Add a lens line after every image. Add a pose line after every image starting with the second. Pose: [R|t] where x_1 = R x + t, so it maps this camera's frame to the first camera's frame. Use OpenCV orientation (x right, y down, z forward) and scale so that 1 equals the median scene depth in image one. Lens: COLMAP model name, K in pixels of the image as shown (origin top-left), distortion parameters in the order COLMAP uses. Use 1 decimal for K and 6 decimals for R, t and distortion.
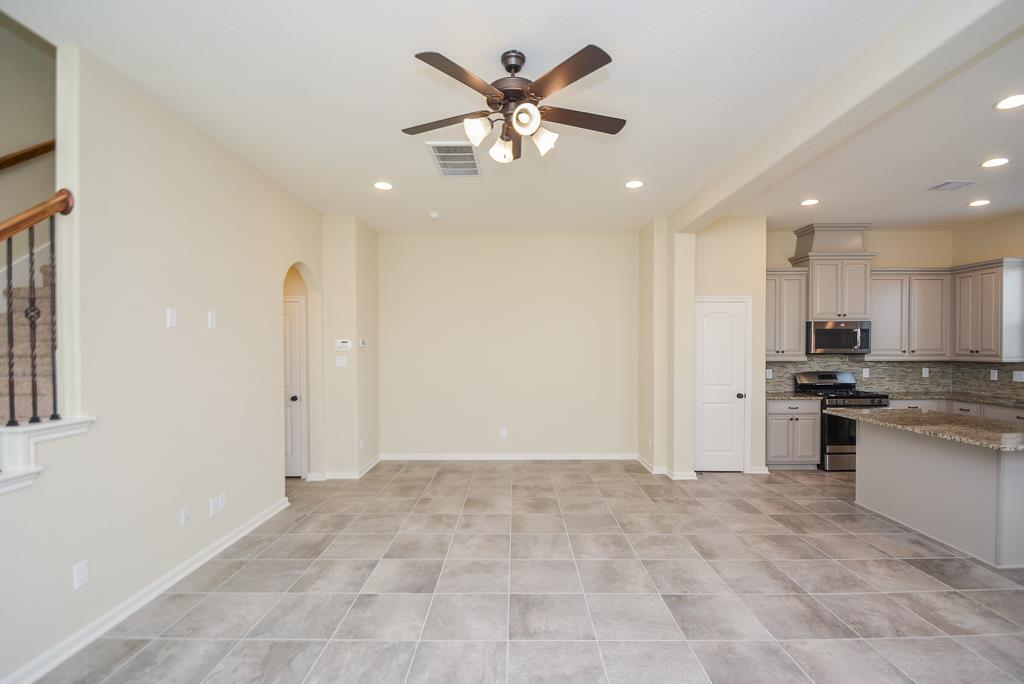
lens RADIAL K [[470.8, 0, 513.0], [0, 470.8, 354.3], [0, 0, 1]] dist [0.012068, -0.017551]
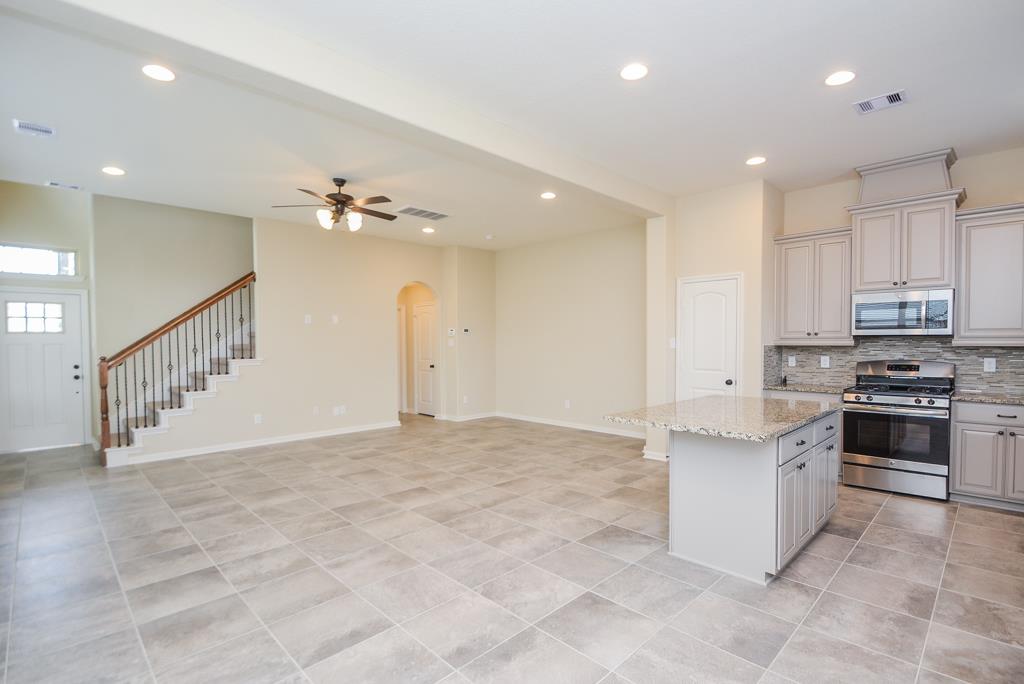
lens RADIAL K [[481.6, 0, 511.5], [0, 481.6, 353.7], [0, 0, 1]] dist [0.011607, -0.018778]
pose [[0.704714, 0.018102, -0.709260, 1.018487], [-0.008445, 0.999818, 0.017127, 0.024128], [0.709441, -0.006079, 0.704738, 0.052378]]
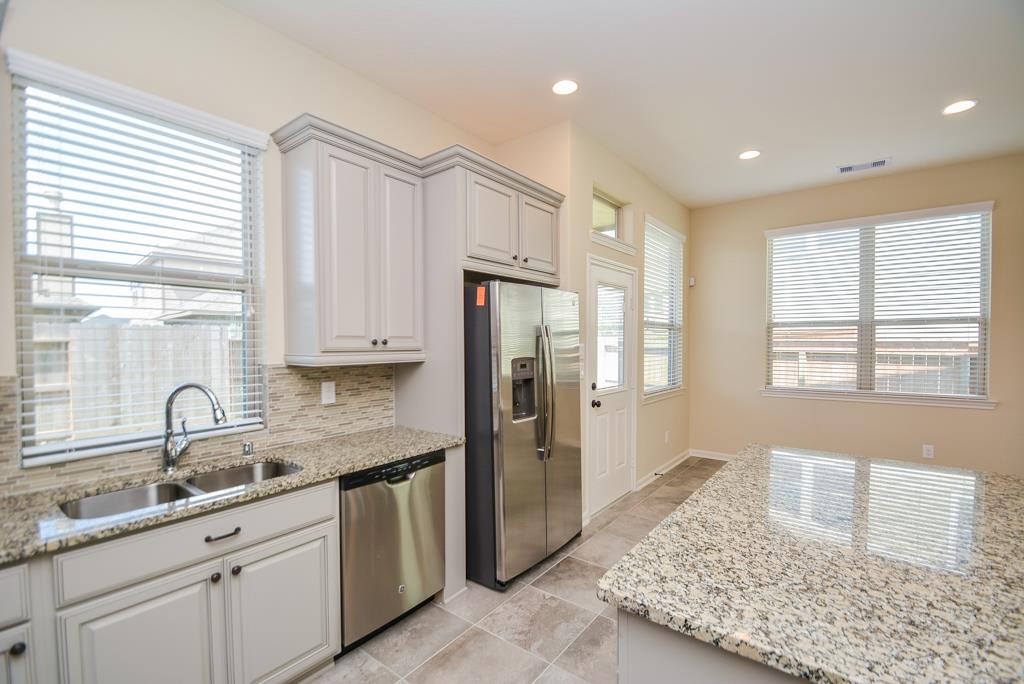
lens RADIAL K [[450.0, 0, 509.6], [0, 450.0, 354.2], [0, 0, 1]] dist [0.012439, -0.014793]
pose [[-0.790875, -0.009220, 0.611908, 0.749727], [0.018587, 0.999063, 0.039077, -0.004885], [-0.611695, 0.042279, -0.789963, 1.162214]]
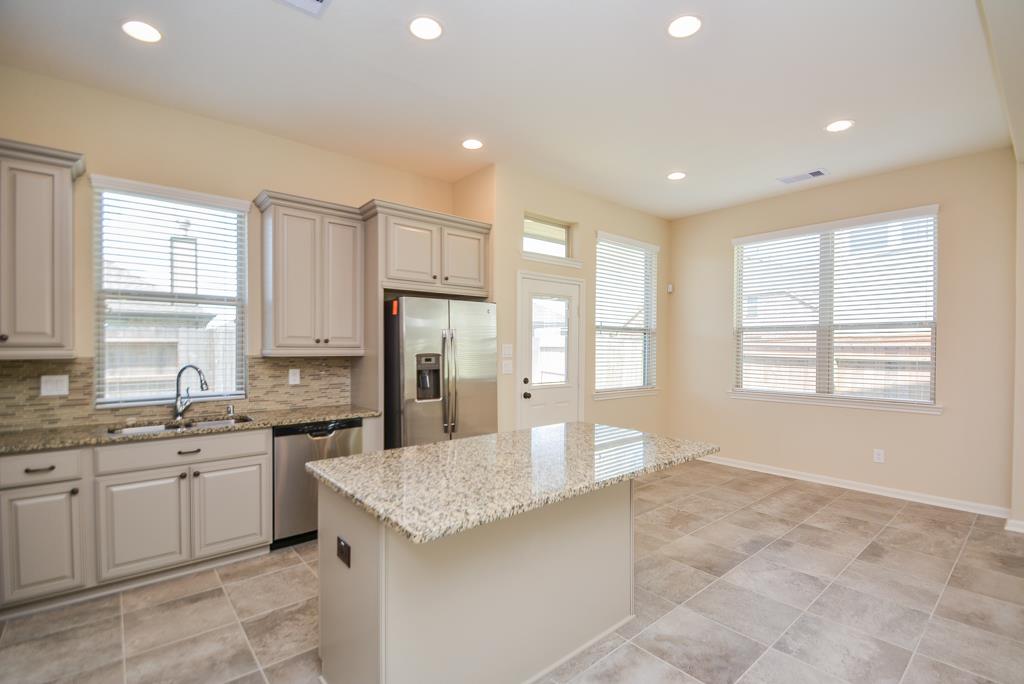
lens RADIAL K [[465.2, 0, 511.2], [0, 465.2, 353.8], [0, 0, 1]] dist [0.012443, -0.015632]
pose [[-0.653197, -0.008885, 0.757136, 0.405706], [0.012376, 0.999672, 0.022409, 0.006589], [-0.757087, 0.024008, -0.652872, 1.106215]]
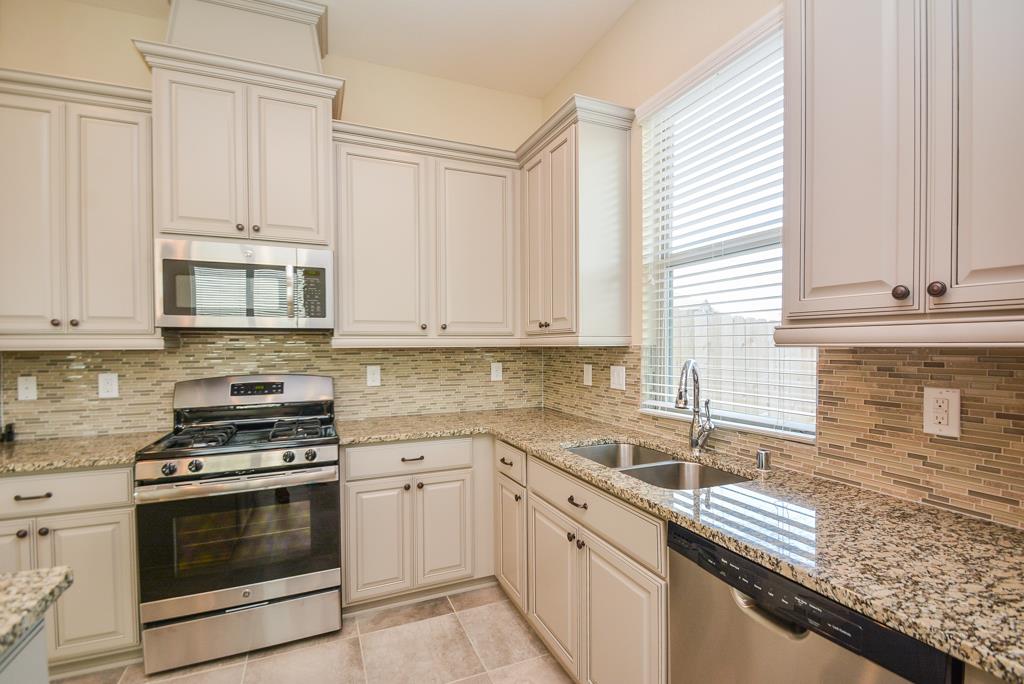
lens RADIAL K [[465.2, 0, 511.2], [0, 465.2, 353.8], [0, 0, 1]] dist [0.012443, -0.015632]
pose [[0.918580, -0.009685, 0.395116, 0.939717], [0.009194, 0.999953, 0.003135, 0.024320], [-0.395128, 0.000753, 0.918626, 0.722456]]
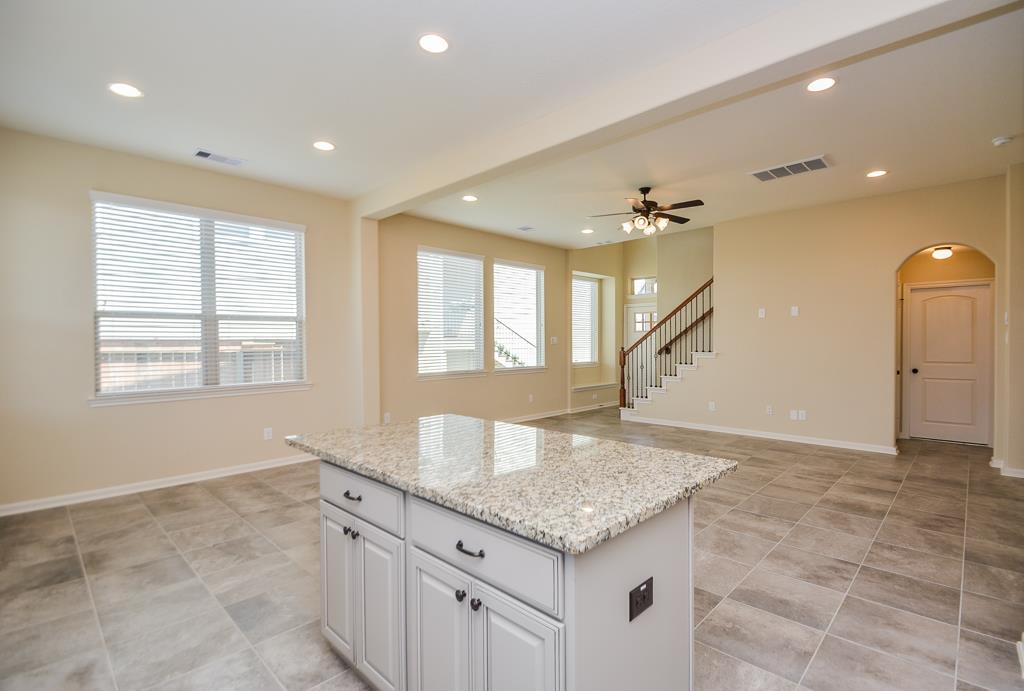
lens RADIAL K [[476.4, 0, 529.4], [0, 476.4, 348.5], [0, 0, 1]] dist [0.019787, -0.019811]
pose [[-0.679935, 0.018860, -0.733029, 1.027994], [-0.003712, 0.999568, 0.029161, 0.014348], [0.733263, 0.022548, -0.679572, 1.109625]]
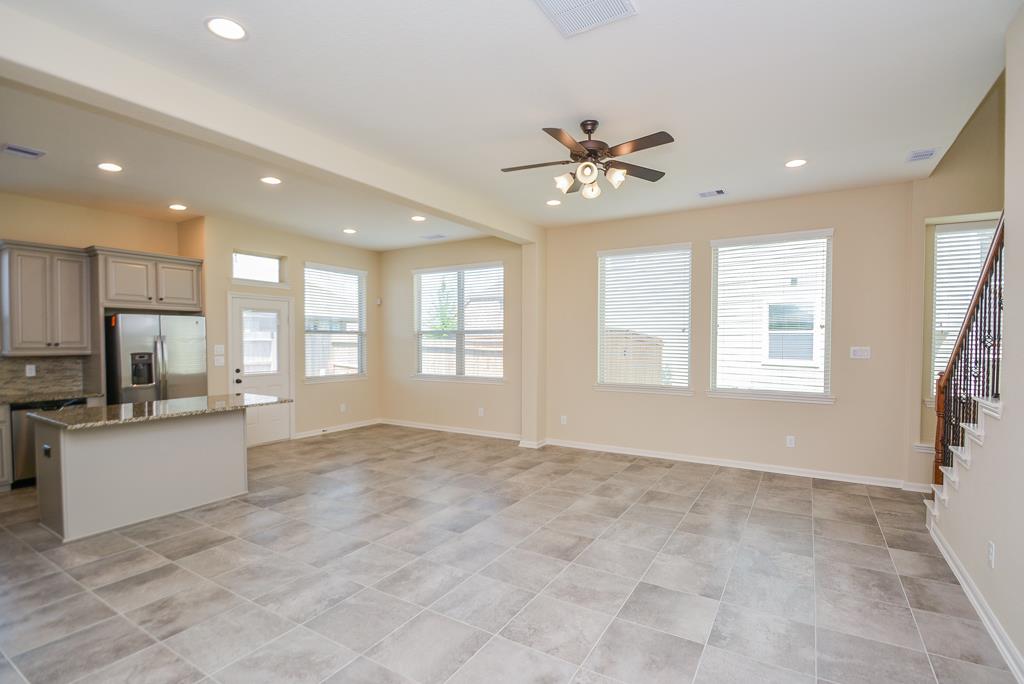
lens RADIAL K [[481.6, 0, 511.5], [0, 481.6, 353.7], [0, 0, 1]] dist [0.011607, -0.018778]
pose [[-0.855690, -0.011406, 0.517363, -0.284413], [0.011780, 0.999069, 0.041509, -0.013497], [-0.517354, 0.041614, -0.854759, 1.237800]]
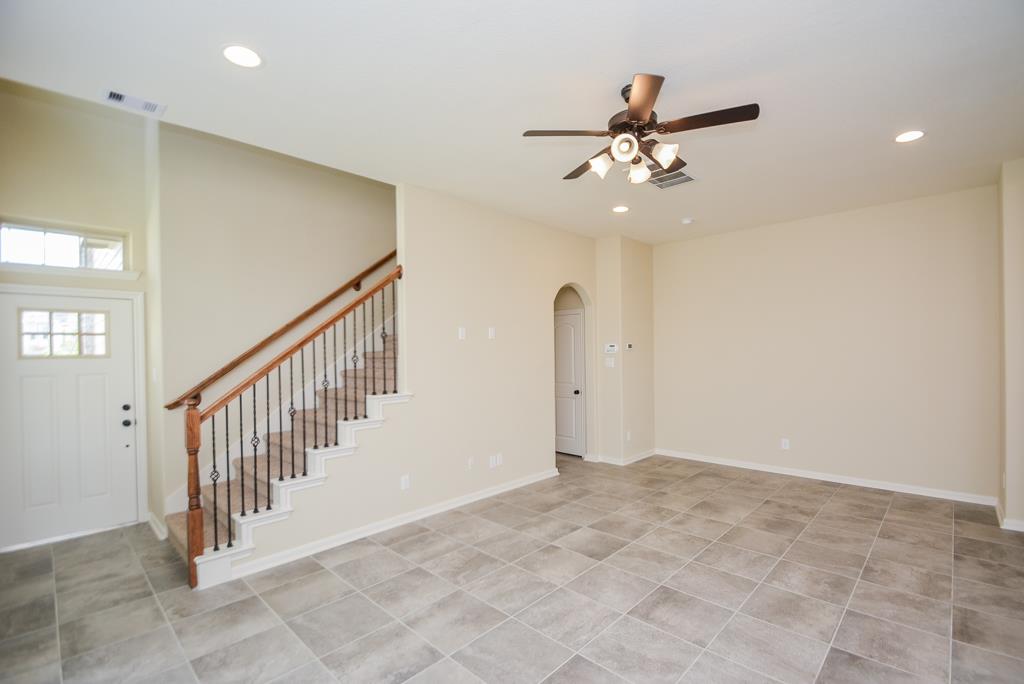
lens RADIAL K [[458.5, 0, 511.3], [0, 458.5, 353.8], [0, 0, 1]] dist [0.011172, -0.015554]
pose [[0.721053, -0.002506, -0.692875, 0.287081], [0.000347, 0.999995, -0.003256, -0.003589], [0.692880, 0.002107, 0.721050, 0.014505]]
